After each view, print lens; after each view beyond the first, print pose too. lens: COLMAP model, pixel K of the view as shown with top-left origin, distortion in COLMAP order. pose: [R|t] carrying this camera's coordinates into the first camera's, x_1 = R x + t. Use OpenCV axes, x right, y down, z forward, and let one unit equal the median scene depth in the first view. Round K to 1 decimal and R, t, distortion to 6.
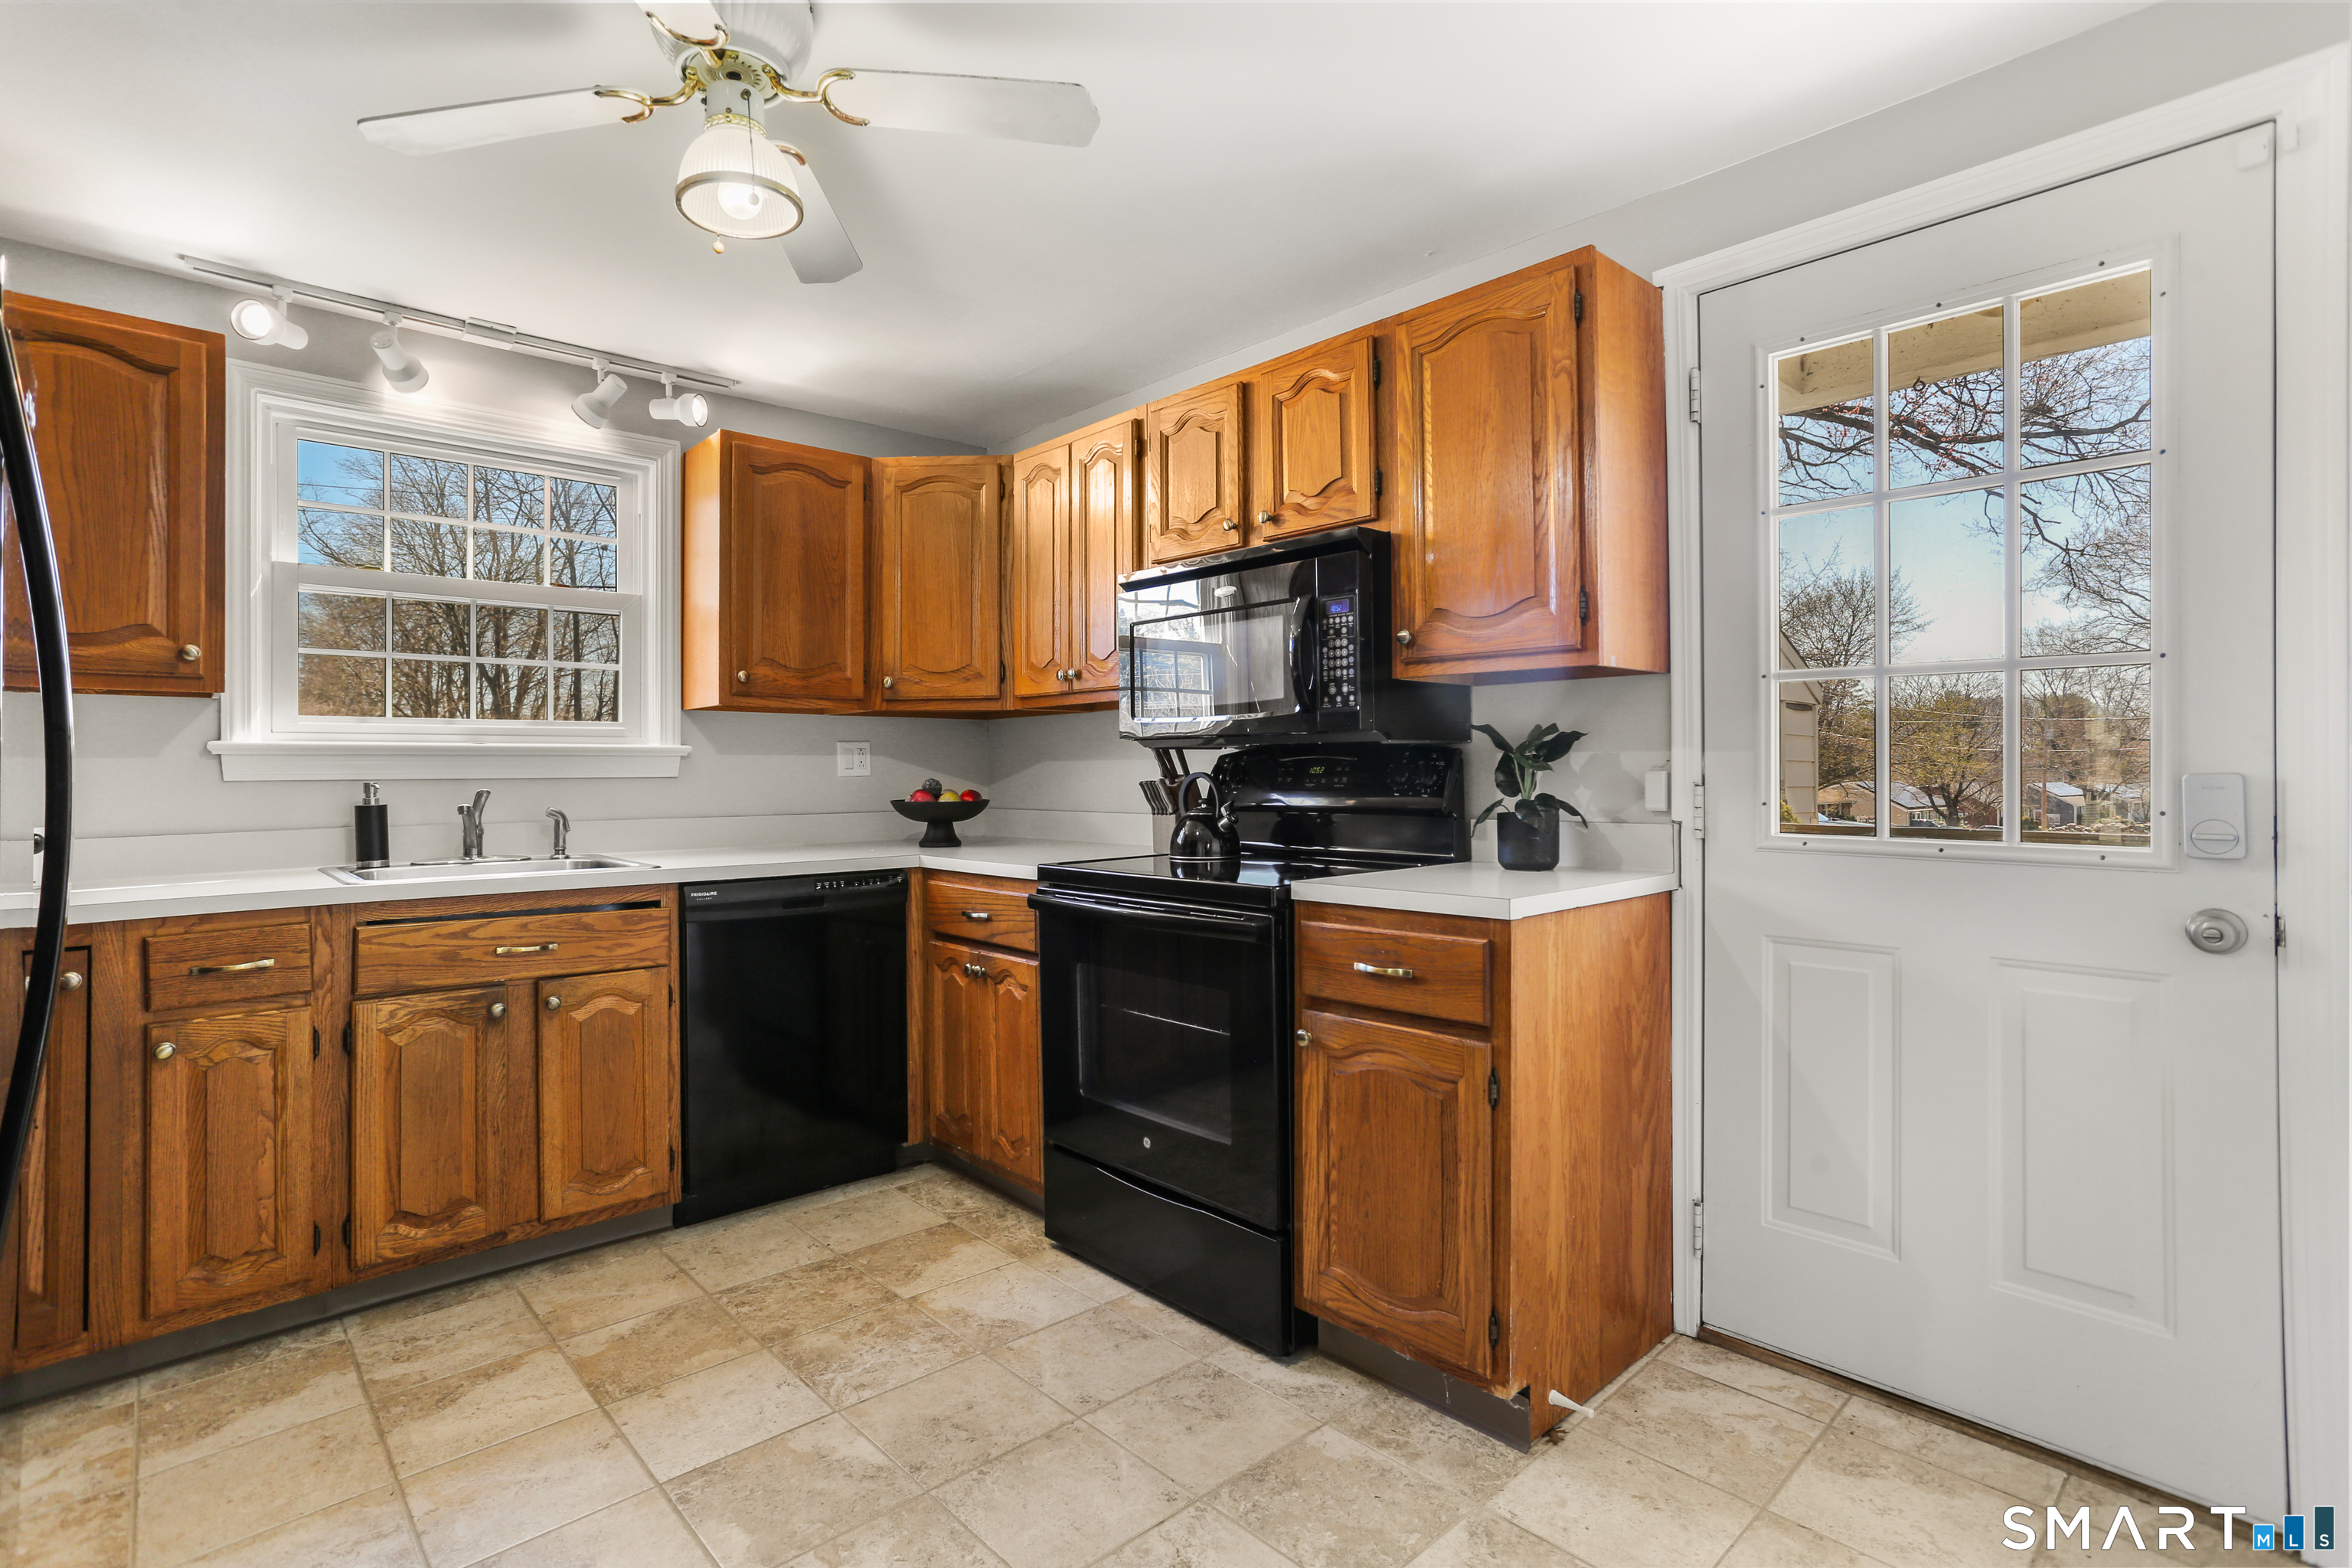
lens RADIAL K [[1131.5, 0, 1166.9], [0, 1131.5, 763.5], [0, 0, 1]] dist [-0.059195, 0.034834]
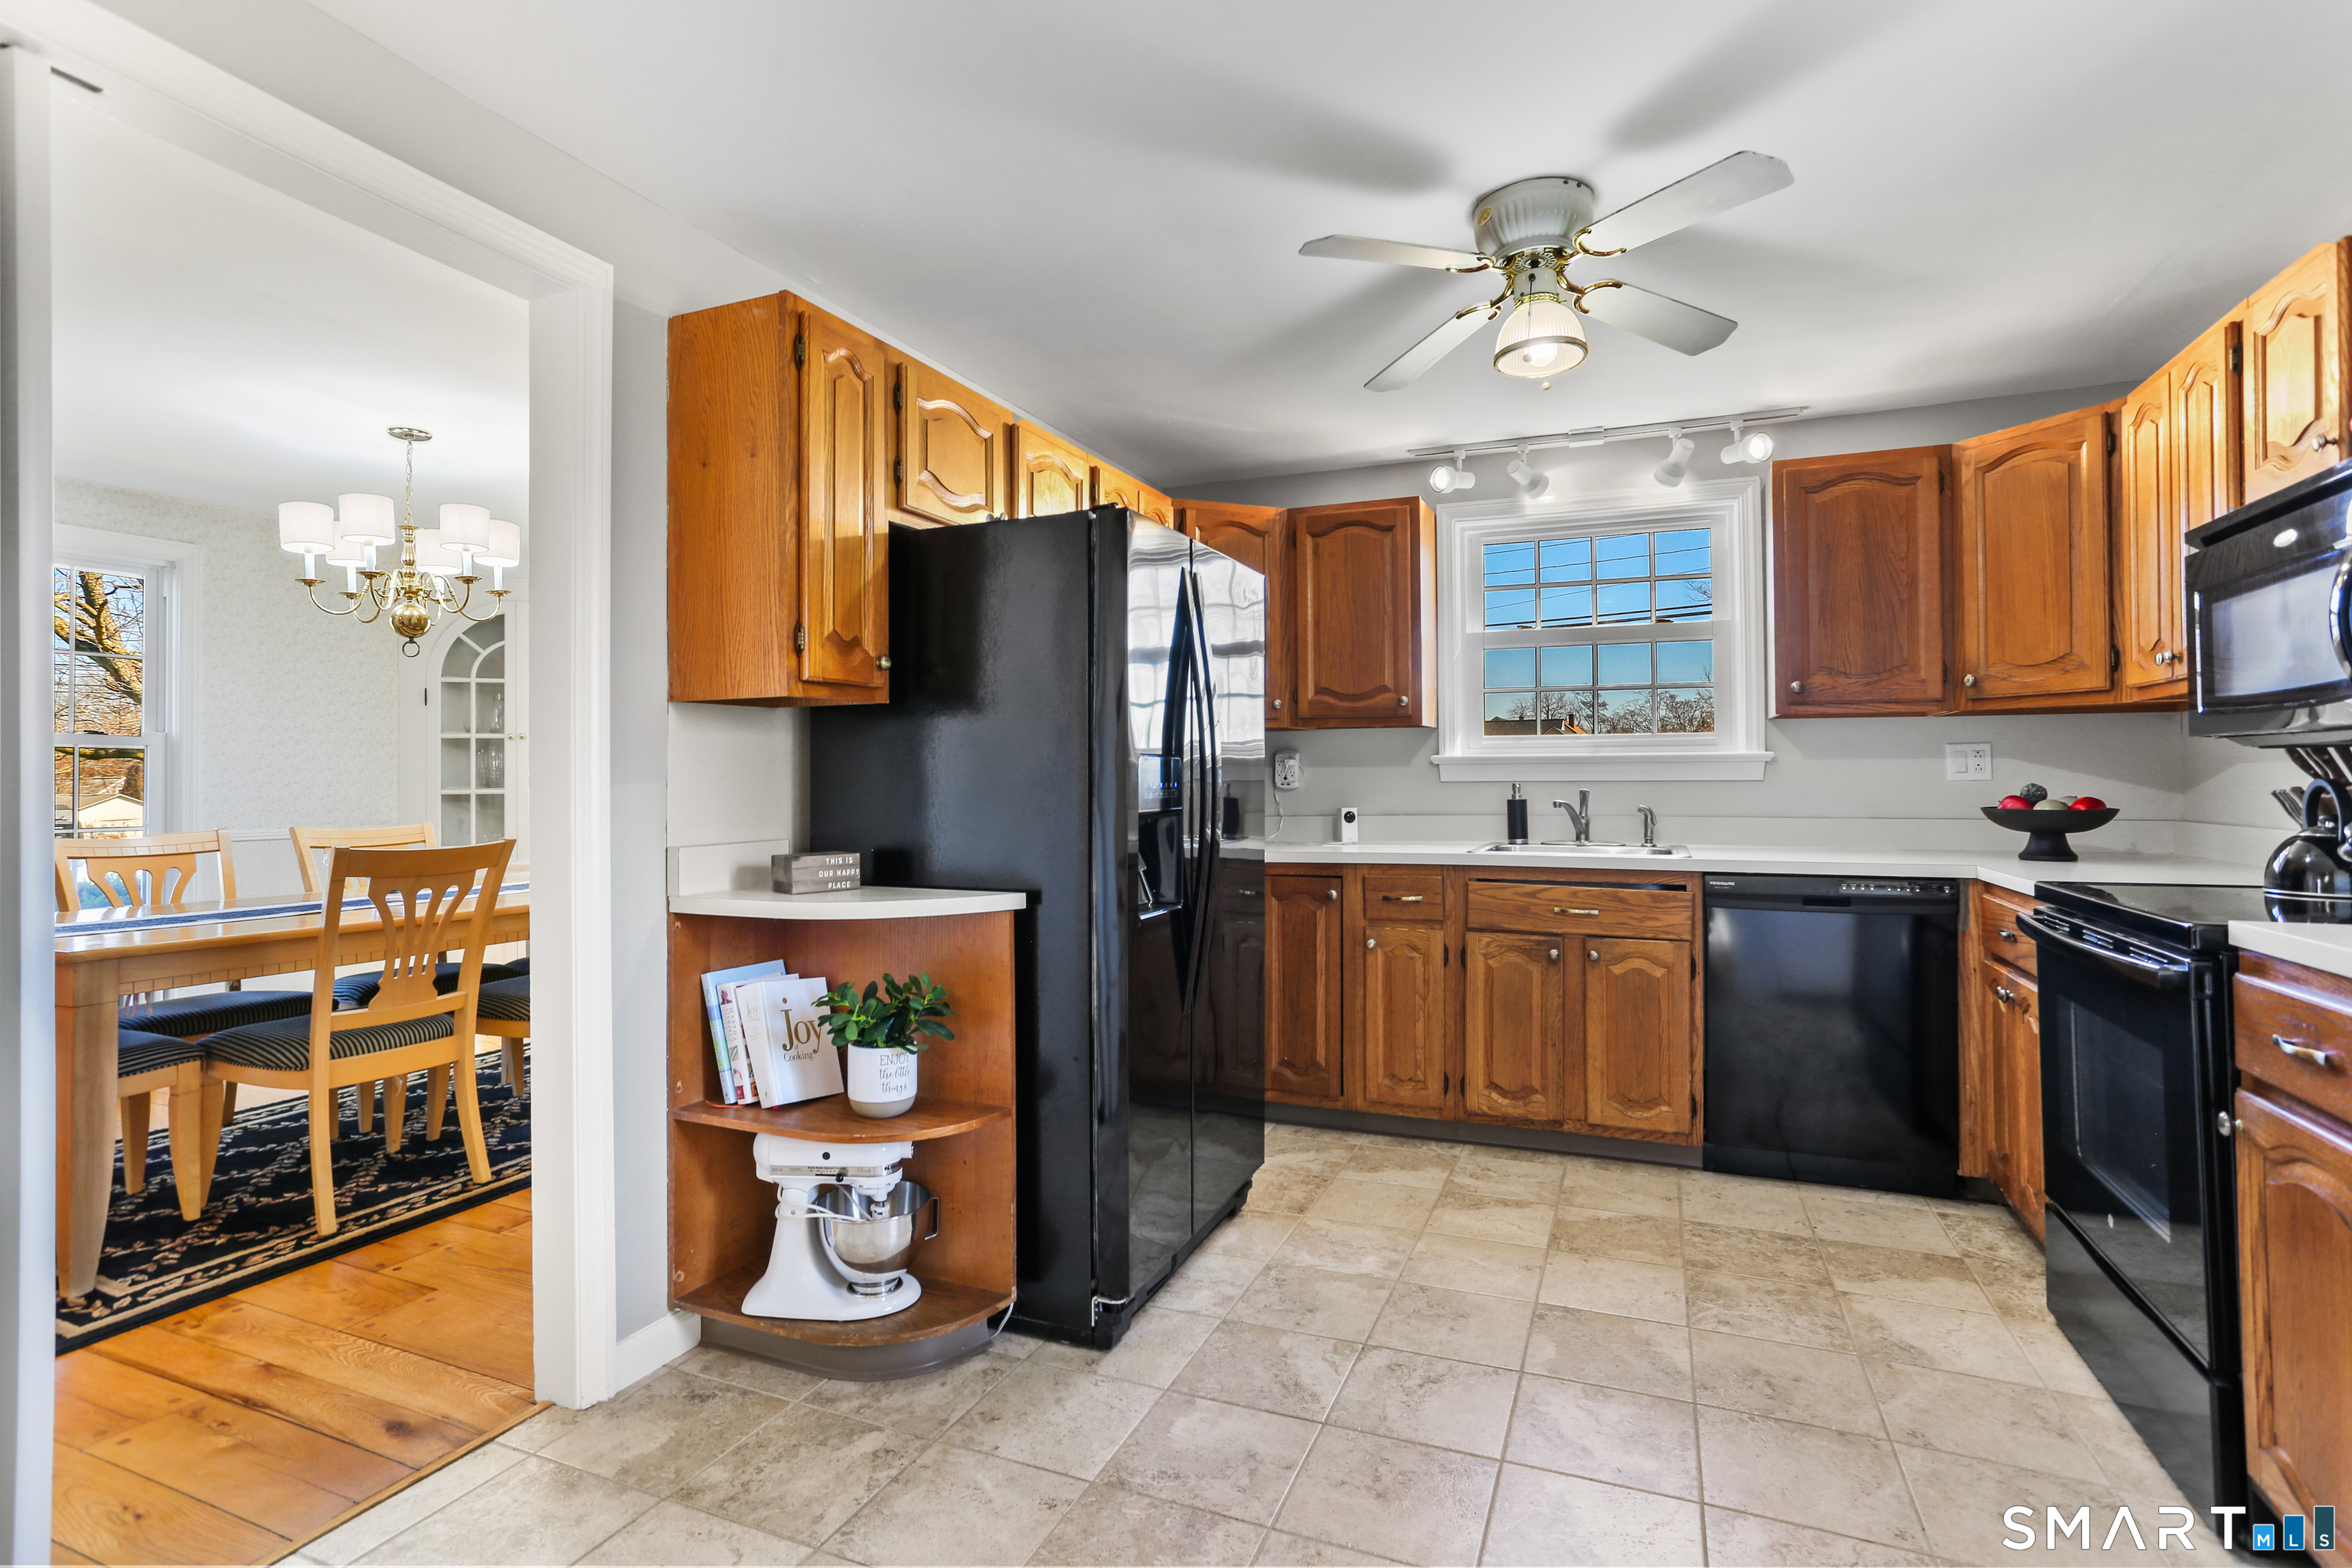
lens RADIAL K [[1131.5, 0, 1166.9], [0, 1131.5, 763.5], [0, 0, 1]] dist [-0.059195, 0.034834]
pose [[0.404339, -0.005983, -0.914590, 0.423222], [0.007308, 0.999968, -0.003311, -0.006322], [0.914580, -0.005345, 0.404370, 0.023926]]
